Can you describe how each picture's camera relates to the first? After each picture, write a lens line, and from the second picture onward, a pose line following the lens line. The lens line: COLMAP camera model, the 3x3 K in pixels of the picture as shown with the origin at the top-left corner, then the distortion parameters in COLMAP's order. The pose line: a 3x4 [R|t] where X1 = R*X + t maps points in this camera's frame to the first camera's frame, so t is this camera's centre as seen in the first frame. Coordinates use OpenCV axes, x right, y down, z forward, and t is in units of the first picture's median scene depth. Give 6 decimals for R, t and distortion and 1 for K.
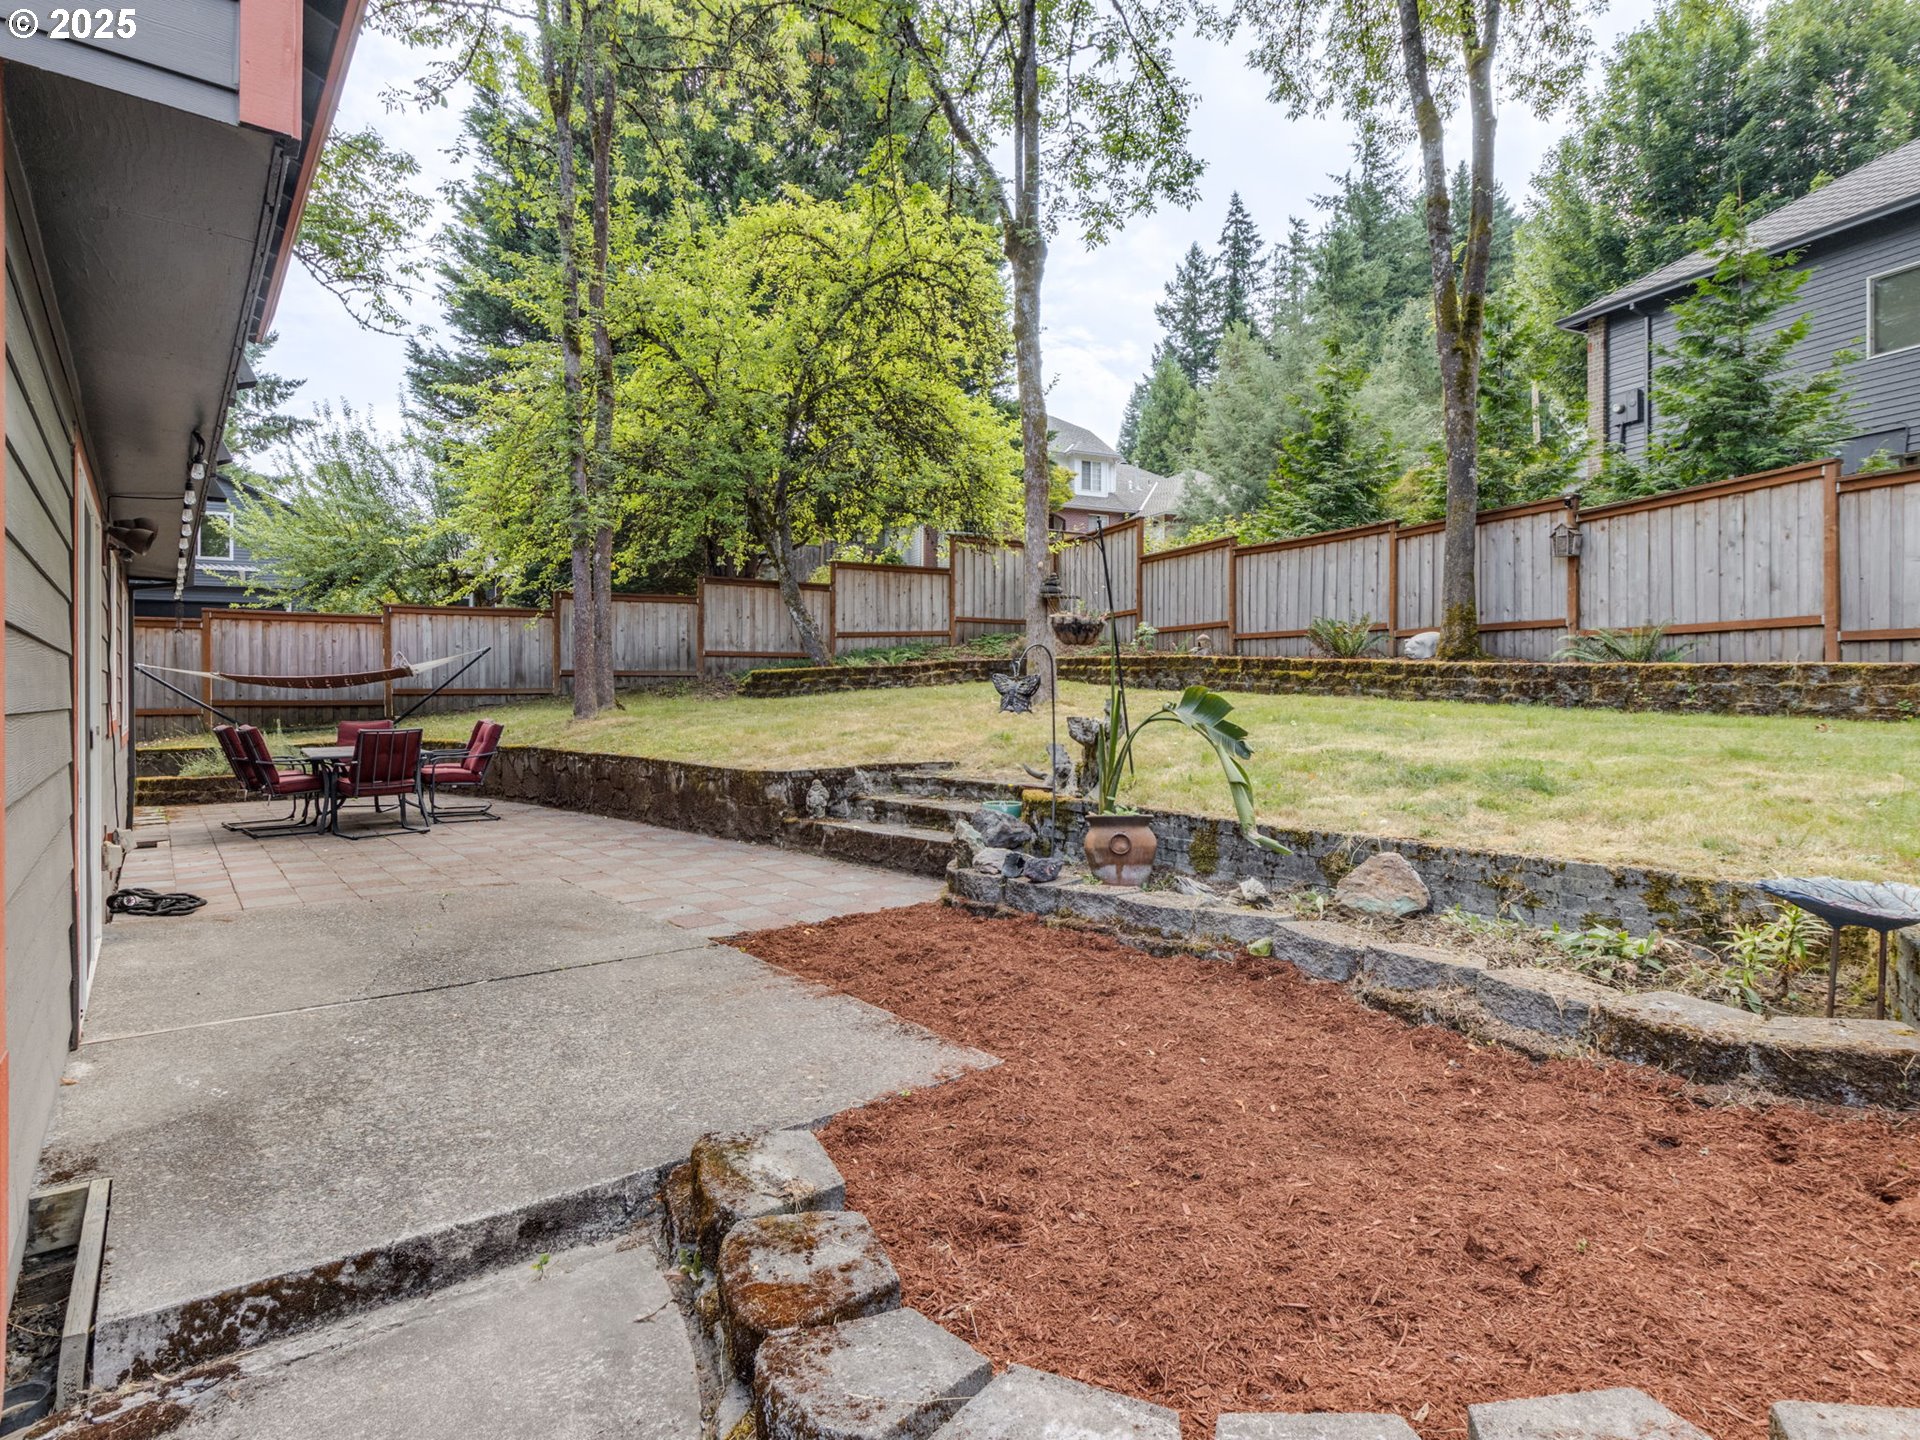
lens RADIAL K [[1013.9, 0, 950.4], [0, 1013.9, 689.2], [0, 0, 1]] dist [0.018846, -0.022355]
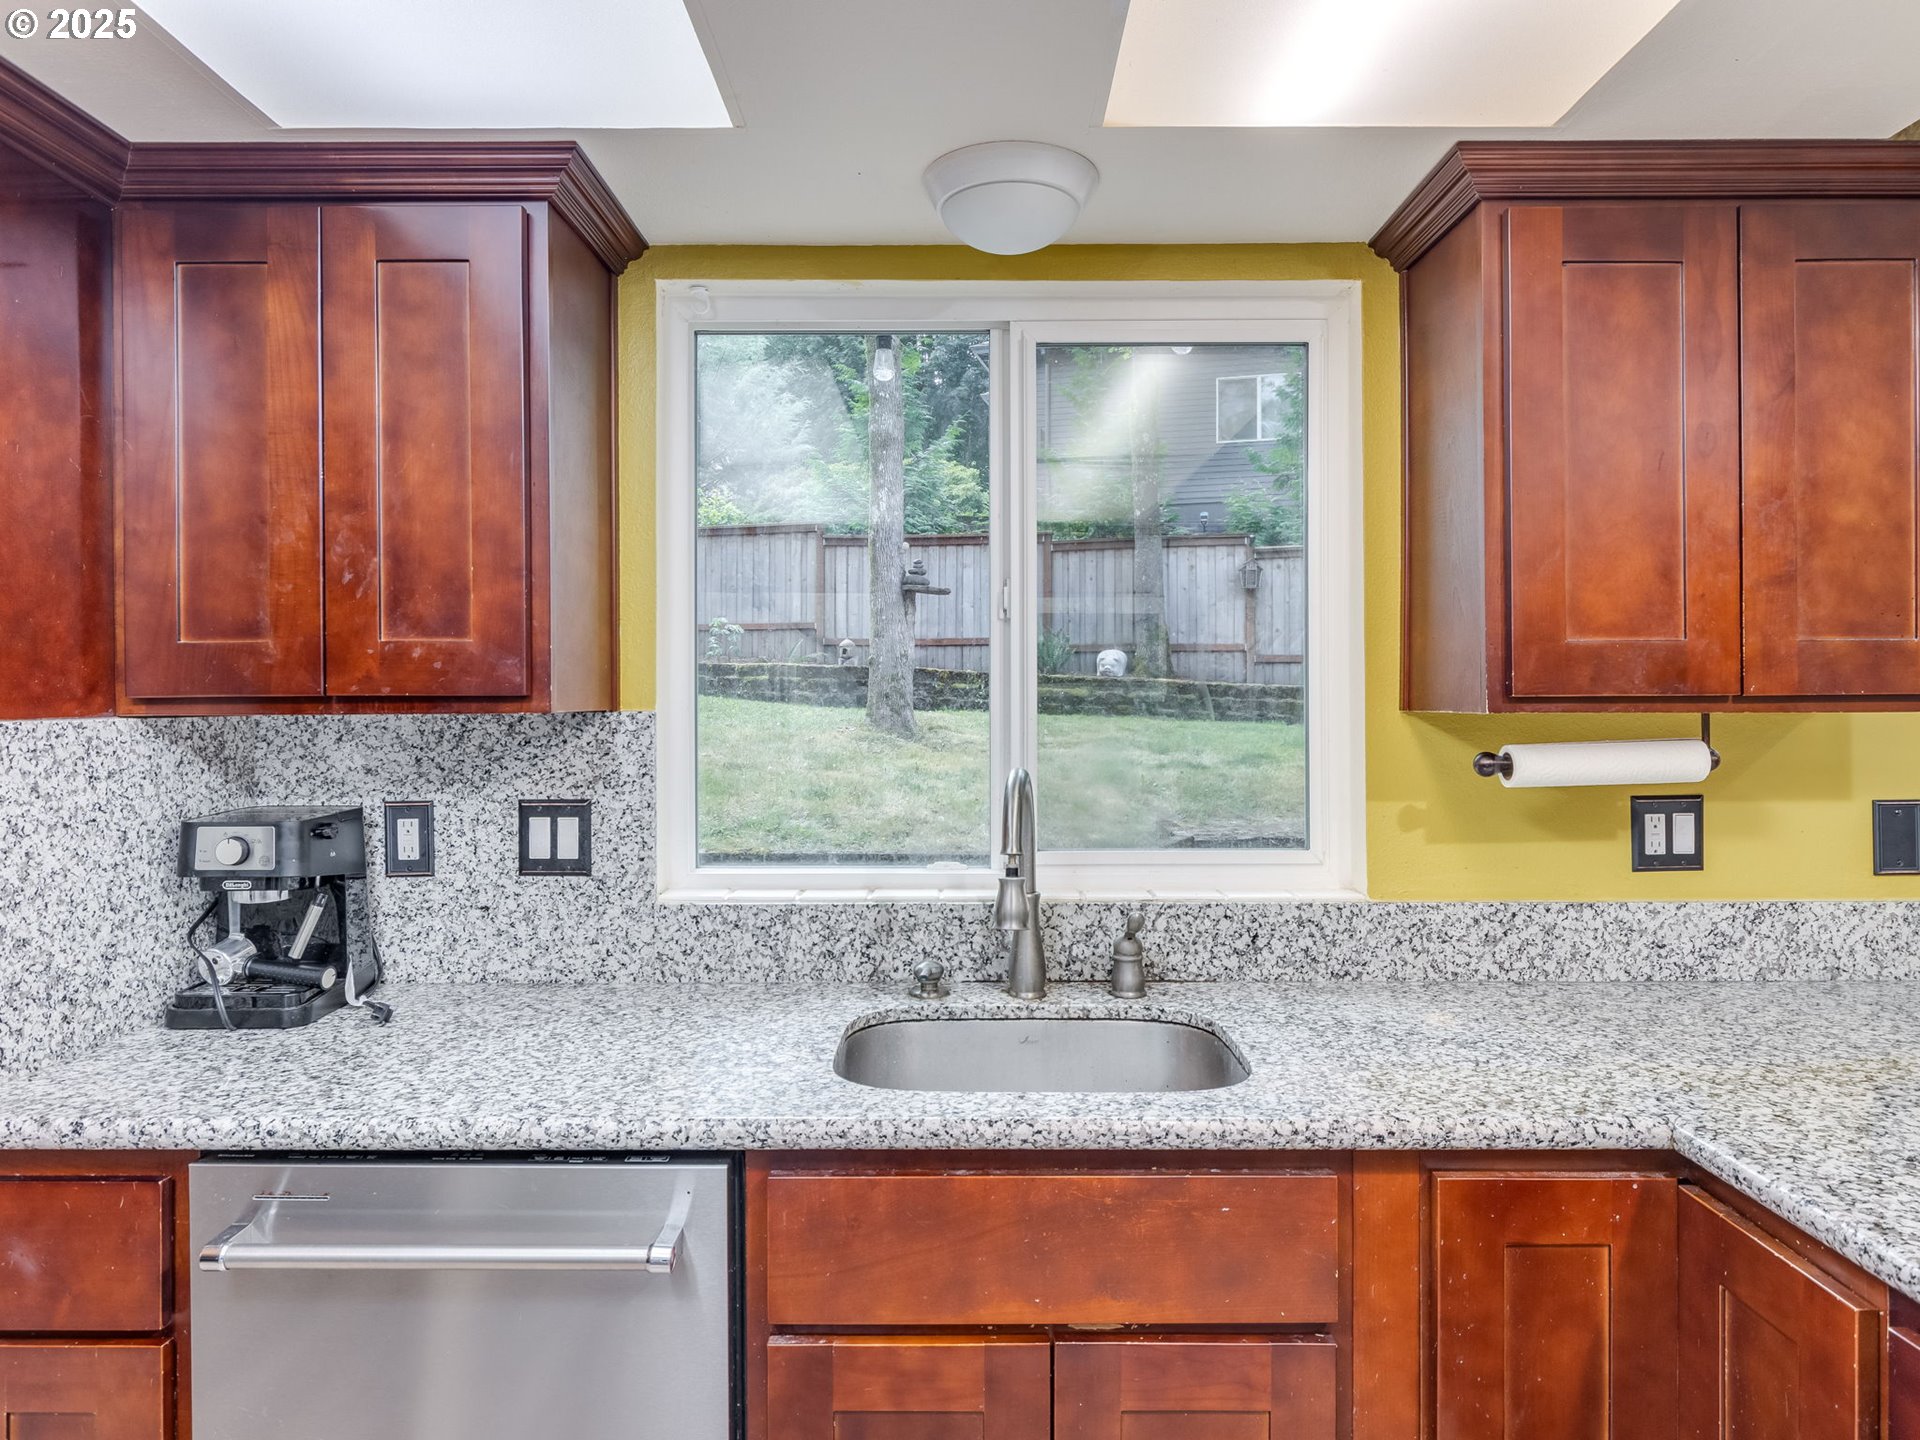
lens RADIAL K [[1190.0, 0, 963.4], [0, 1190.0, 703.5], [0, 0, 1]] dist [0.002496, -0.004135]
pose [[0.613943, -0.004777, 0.789336, -0.418520], [-0.004111, 0.999949, 0.009249, -0.010179], [-0.789340, -0.008923, 0.613892, 0.304336]]
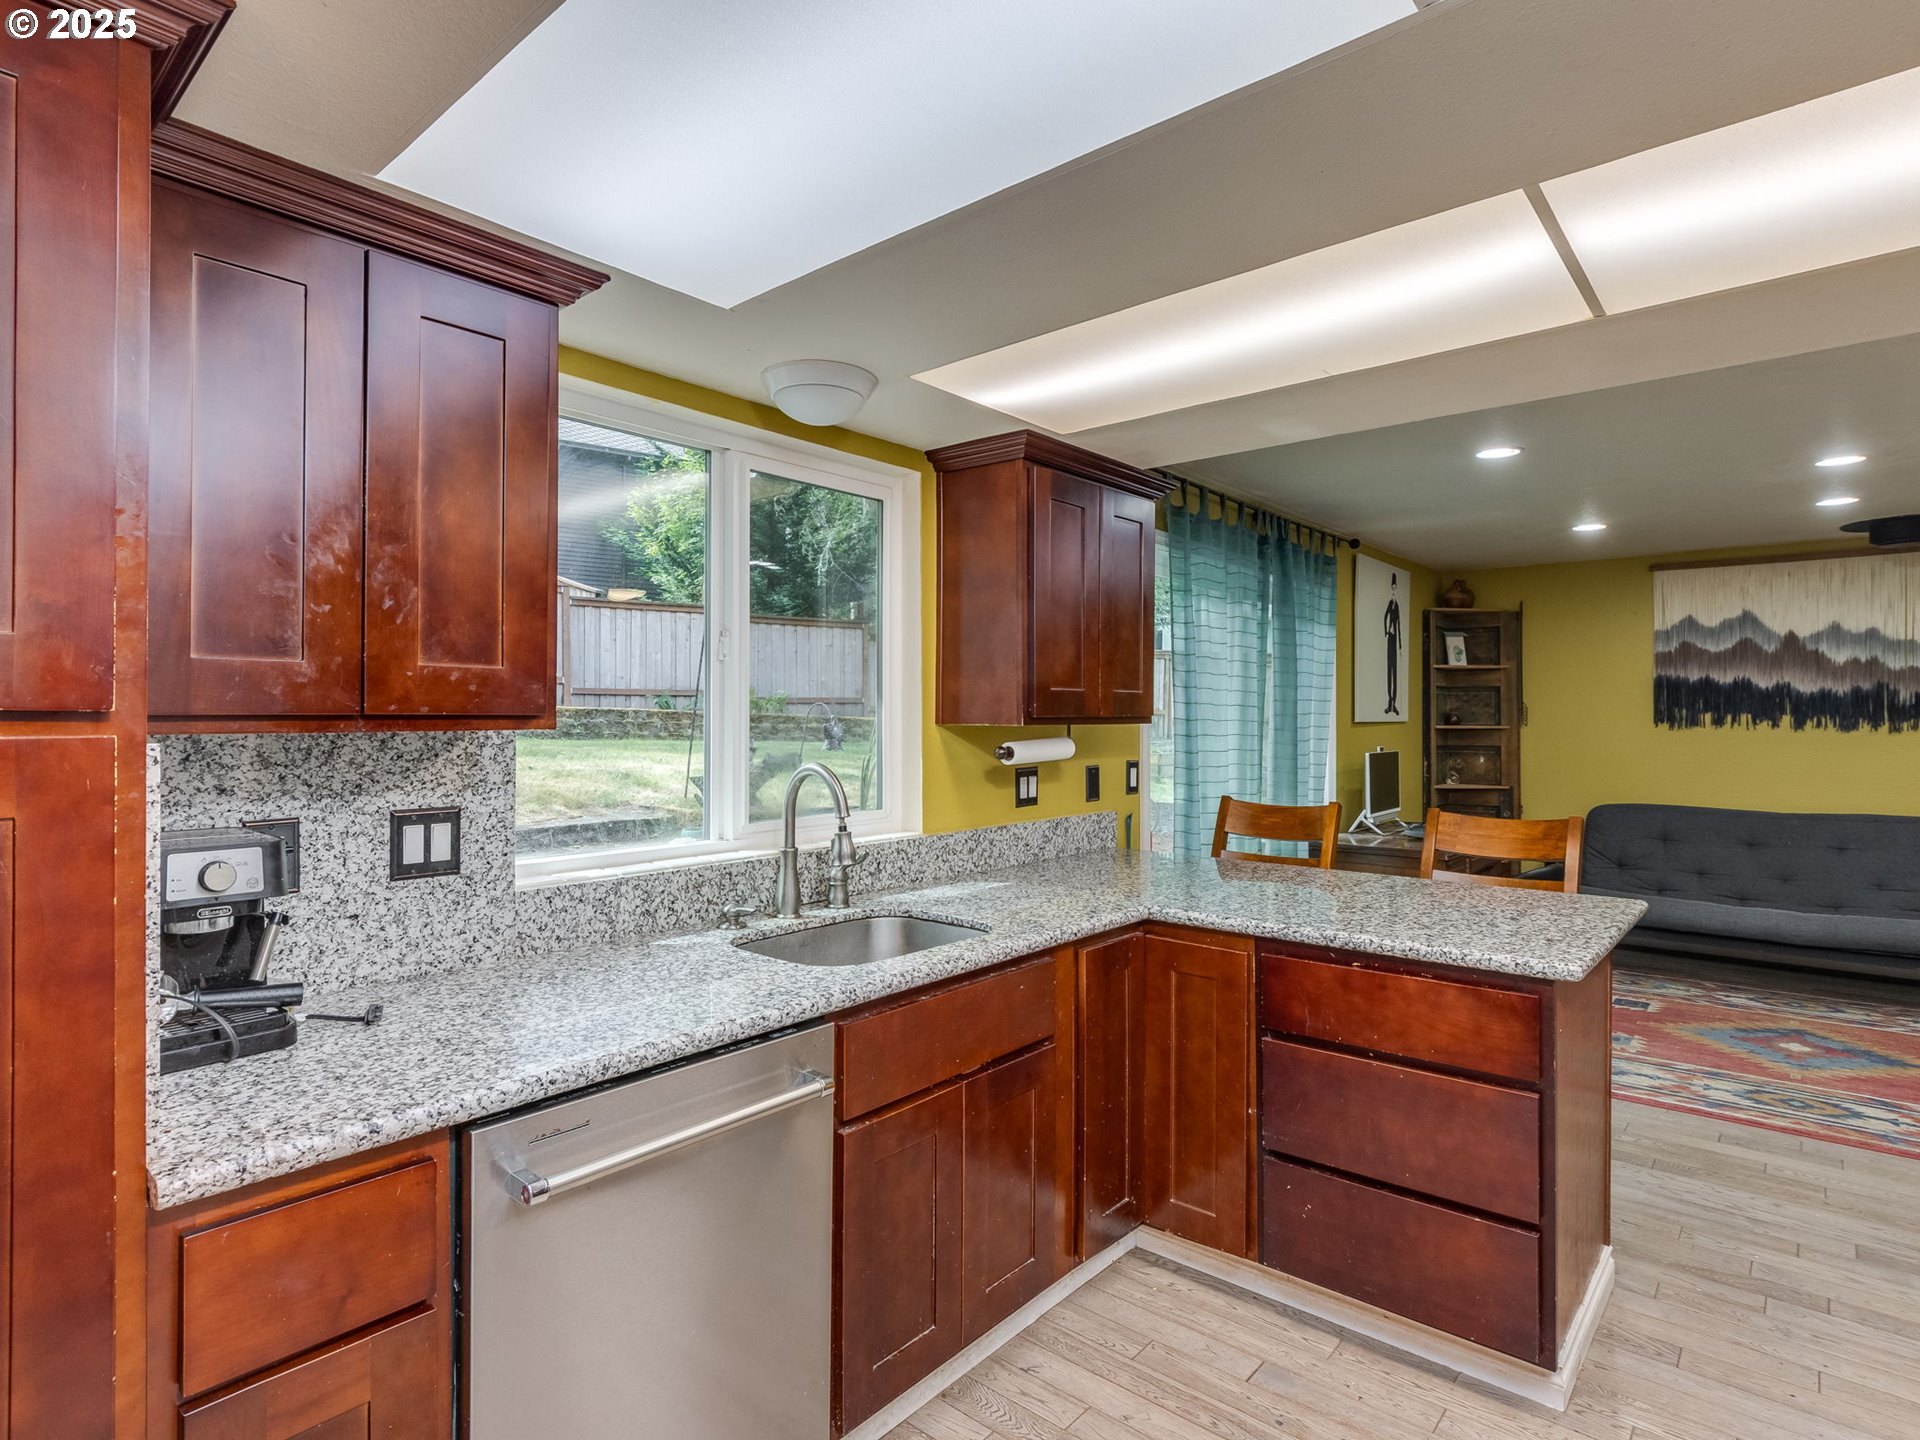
lens RADIAL K [[1007.4, 0, 960.4], [0, 1007.4, 705.7], [0, 0, 1]] dist [-0.004288, -0.001742]
pose [[-0.202420, 0.006795, 0.979275, -0.468906], [-0.010711, 0.999901, -0.009153, -0.010198], [-0.979240, -0.012342, -0.202328, 0.372921]]
